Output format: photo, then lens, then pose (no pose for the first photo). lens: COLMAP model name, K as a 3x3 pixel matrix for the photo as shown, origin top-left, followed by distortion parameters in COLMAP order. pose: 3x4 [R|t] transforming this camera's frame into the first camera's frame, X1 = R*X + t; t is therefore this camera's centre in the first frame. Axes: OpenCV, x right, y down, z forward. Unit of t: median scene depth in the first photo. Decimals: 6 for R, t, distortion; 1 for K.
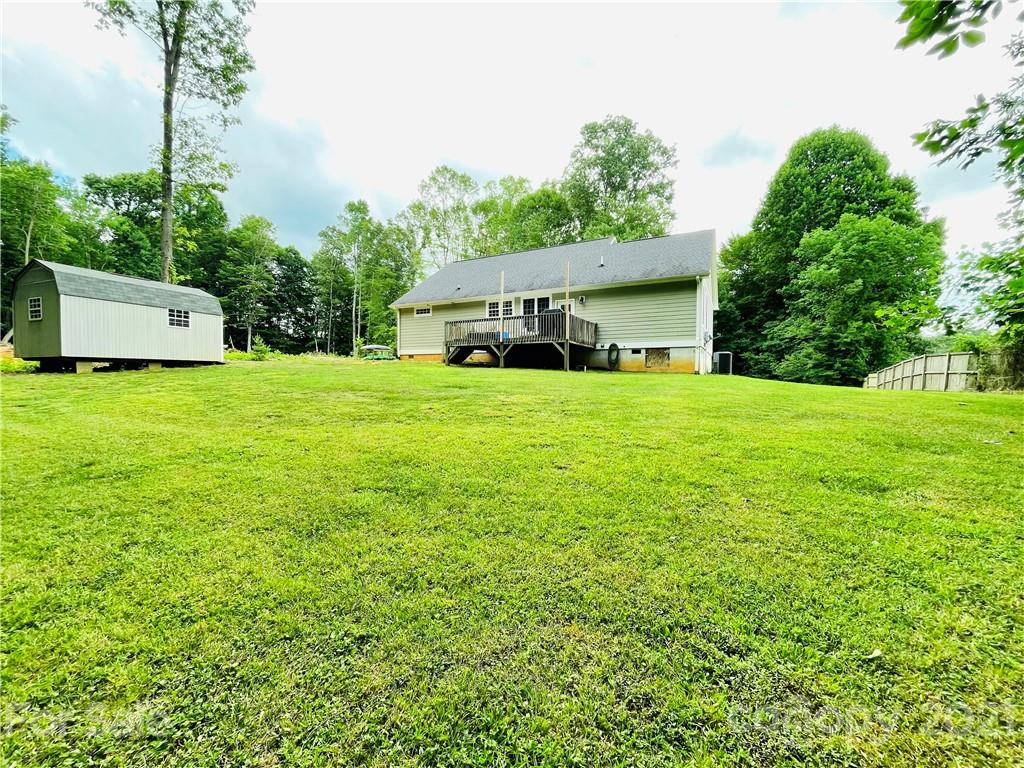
lens RADIAL K [[406.6, 0, 507.3], [0, 406.6, 382.8], [0, 0, 1]] dist [0.000526, 0.000086]
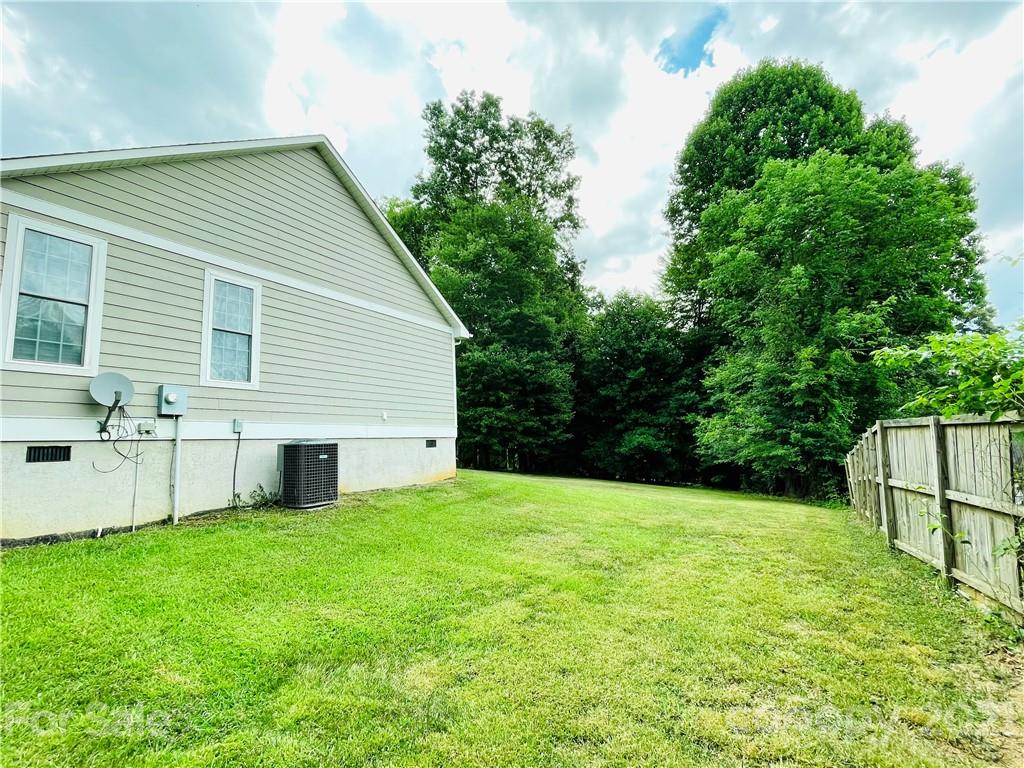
lens RADIAL K [[451.1, 0, 516.2], [0, 451.1, 383.8], [0, 0, 1]] dist [-0.001278, -0.000074]
pose [[0.997646, -0.053399, -0.043018, 0.490408], [0.046213, 0.987066, -0.153508, -0.036465], [0.050659, 0.151159, 0.987211, 0.413780]]
